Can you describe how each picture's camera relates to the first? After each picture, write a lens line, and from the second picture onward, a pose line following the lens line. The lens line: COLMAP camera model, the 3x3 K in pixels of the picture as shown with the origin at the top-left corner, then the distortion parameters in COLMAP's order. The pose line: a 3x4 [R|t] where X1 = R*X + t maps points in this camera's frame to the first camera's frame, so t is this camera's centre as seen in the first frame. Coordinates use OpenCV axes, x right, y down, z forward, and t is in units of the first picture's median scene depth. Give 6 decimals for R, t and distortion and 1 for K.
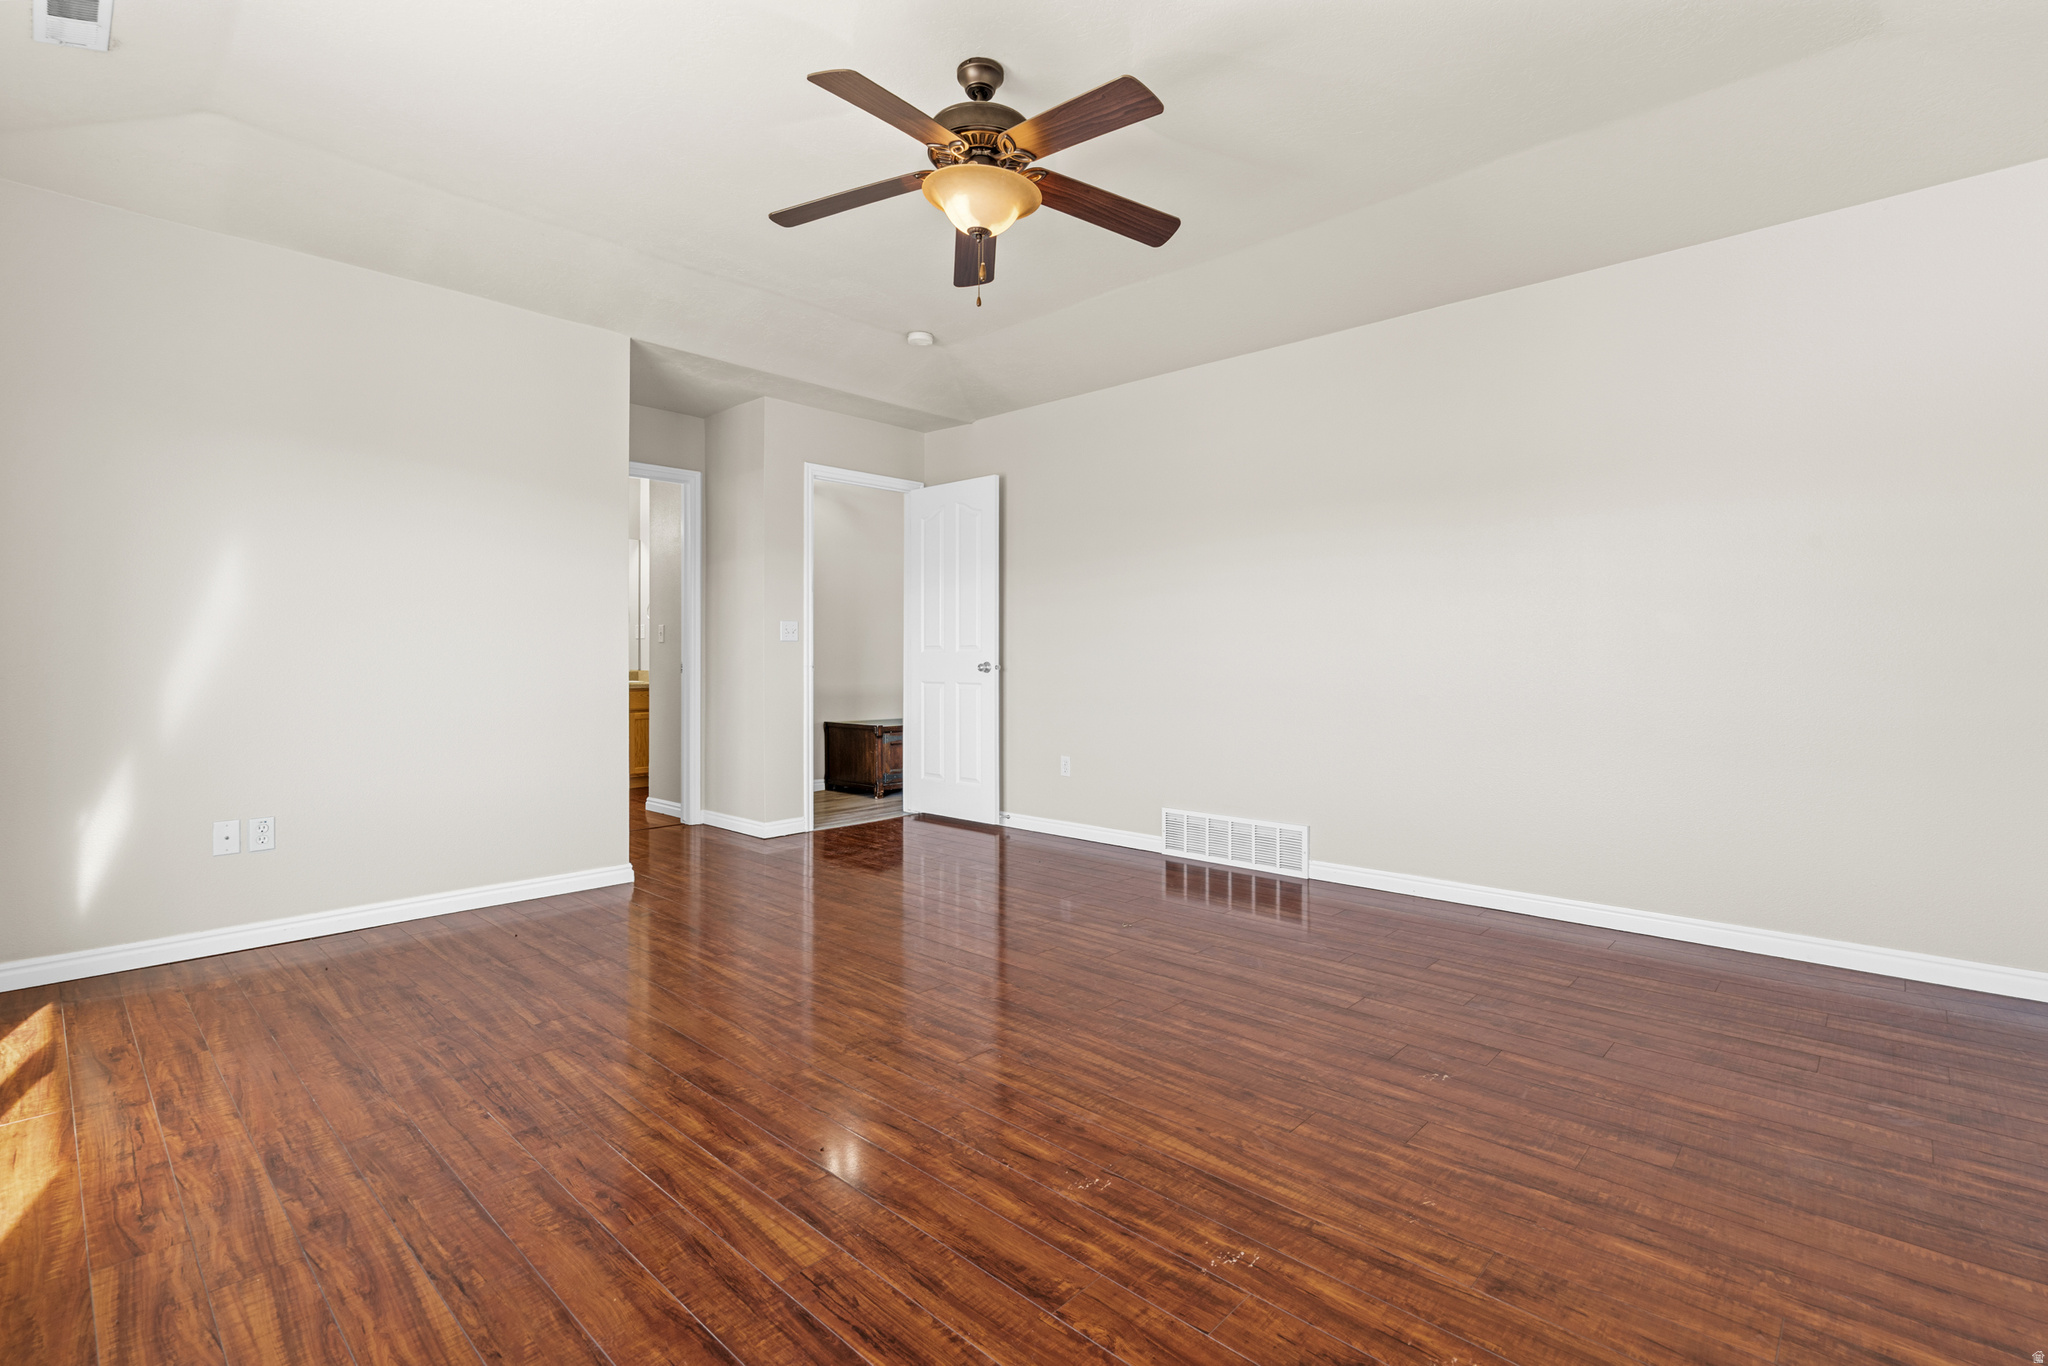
lens RADIAL K [[940.0, 0, 1031.3], [0, 940.0, 640.1], [0, 0, 1]] dist [-0.001004, -0.000529]
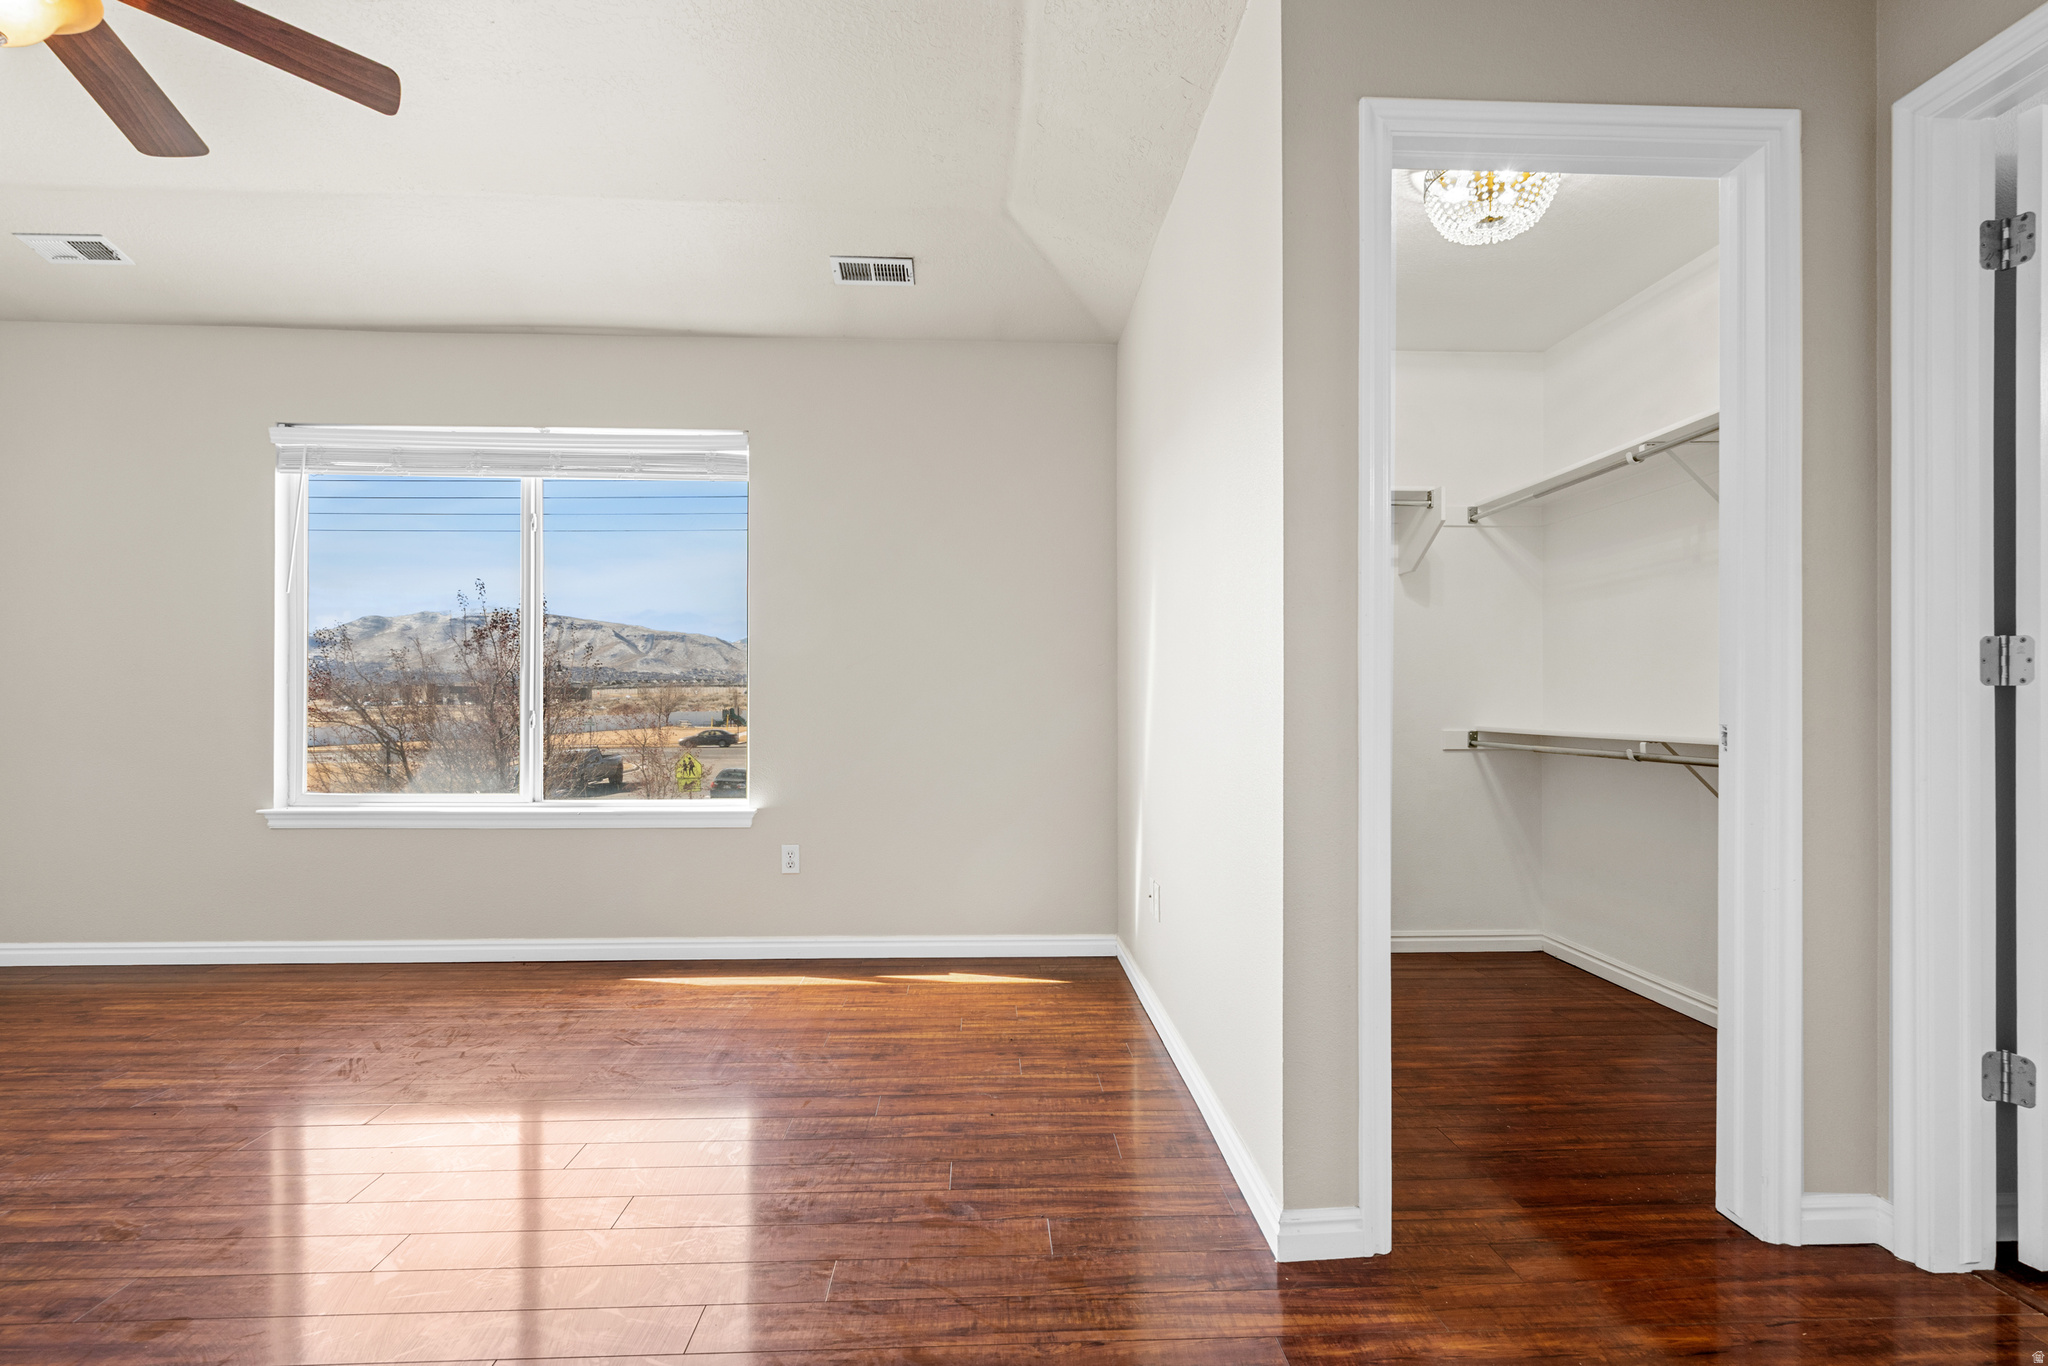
lens RADIAL K [[994.5, 0, 1035.1], [0, 994.5, 702.7], [0, 0, 1]] dist [0.000607, 0.000844]
pose [[-0.697812, -0.000888, -0.716280, -0.068951], [0.012960, 0.999820, -0.013865, 0.035247], [0.716164, -0.018958, -0.697675, 1.927580]]
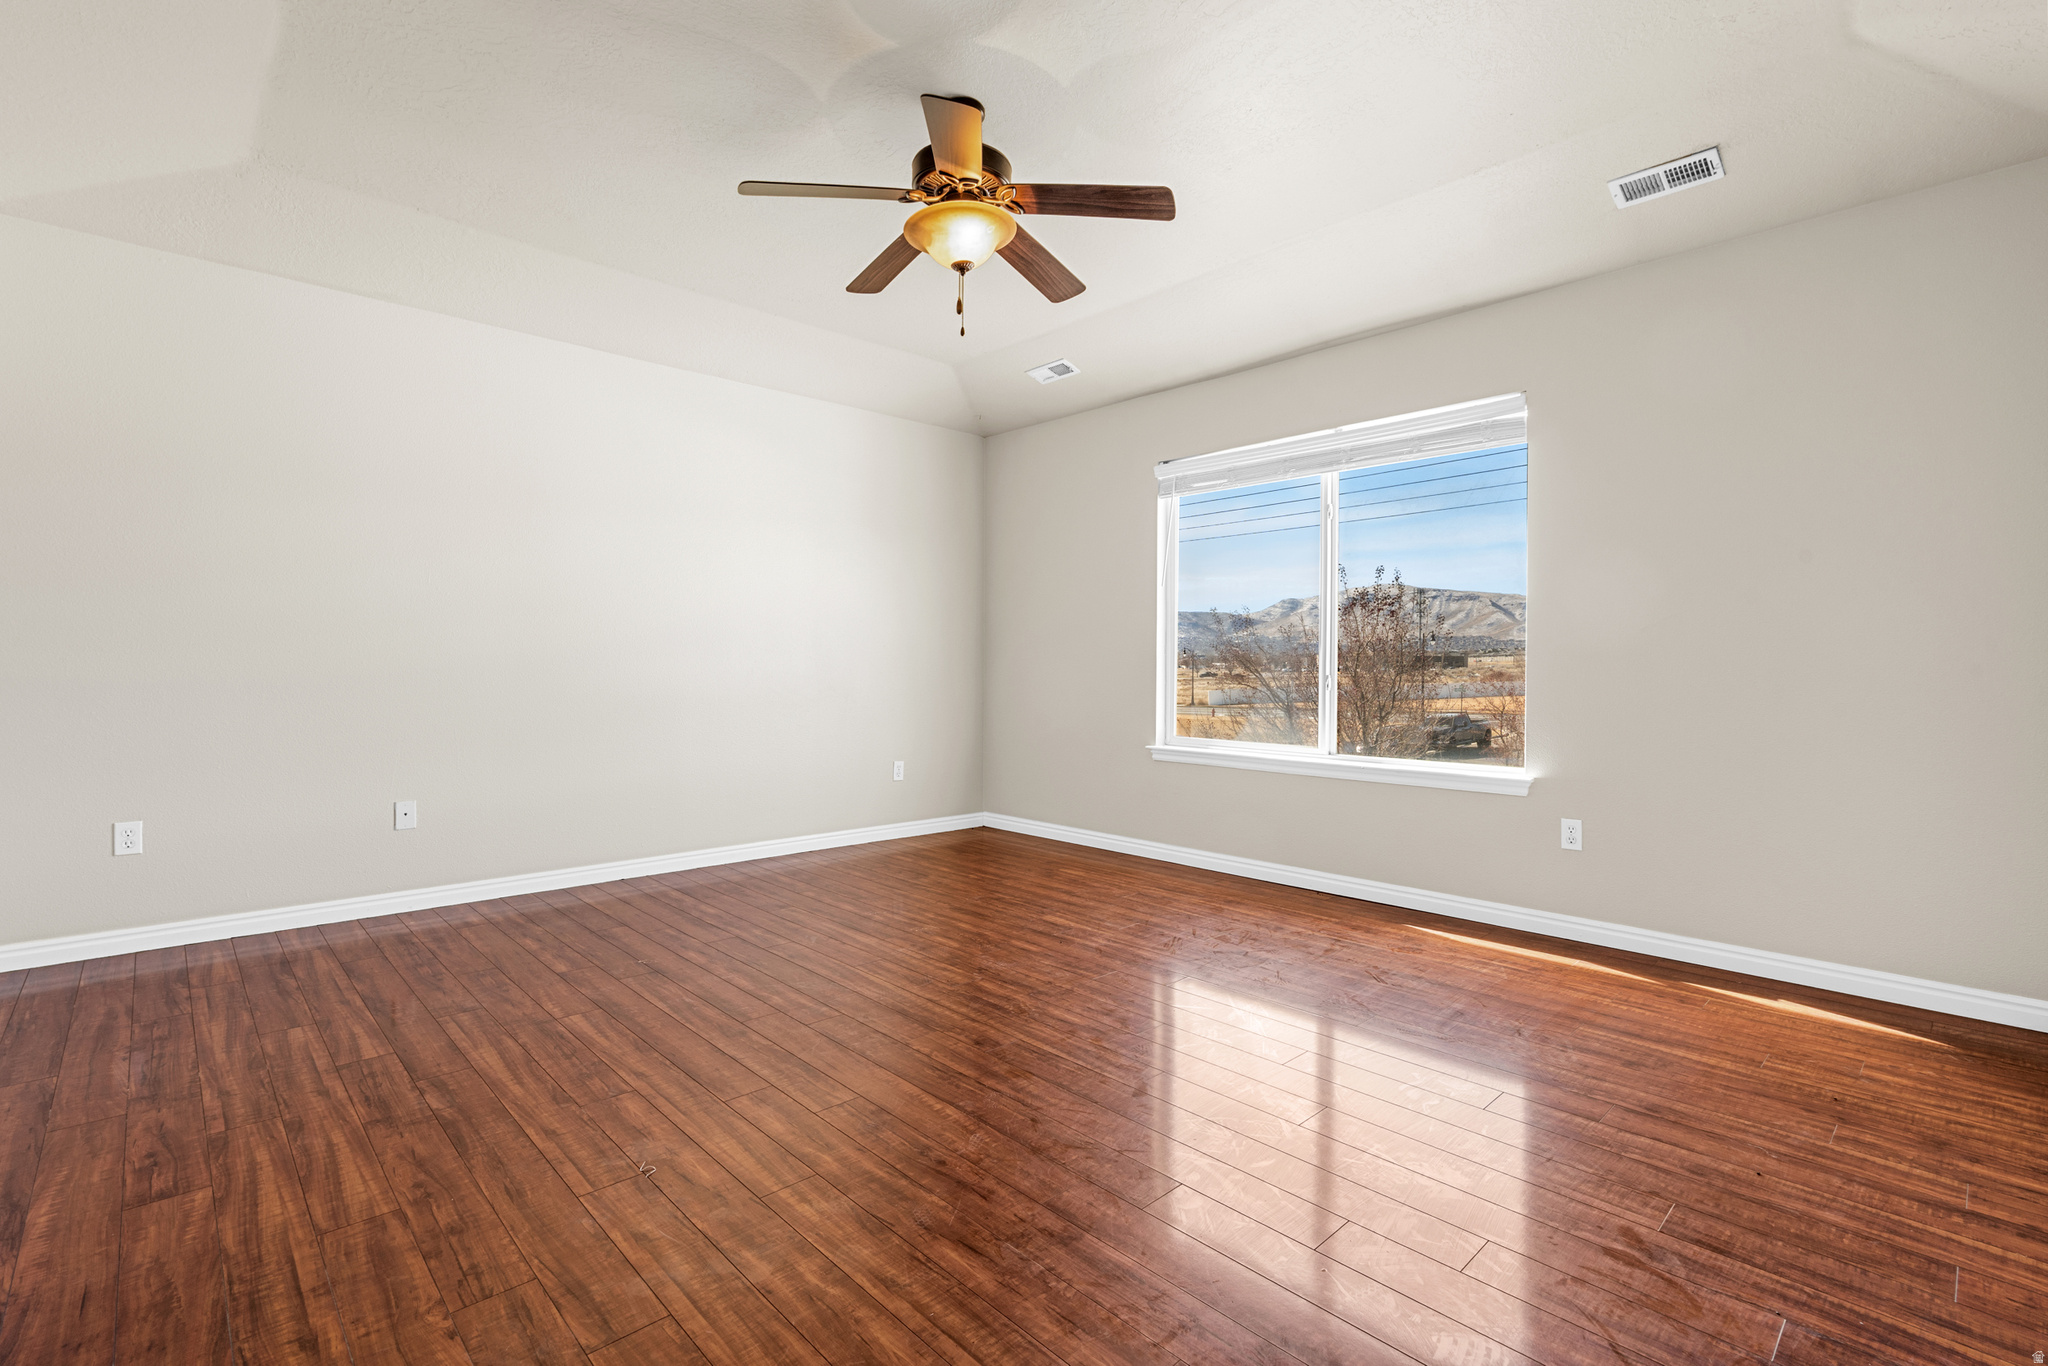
lens RADIAL K [[935.0, 0, 1023.9], [0, 935.0, 670.9], [0, 0, 1]] dist [-0.002353, 0.000337]
pose [[-0.997805, -0.003561, 0.066121, -0.191254], [-0.004686, 0.999847, -0.016870, 0.038390], [-0.066050, -0.017142, -0.997669, 1.993458]]
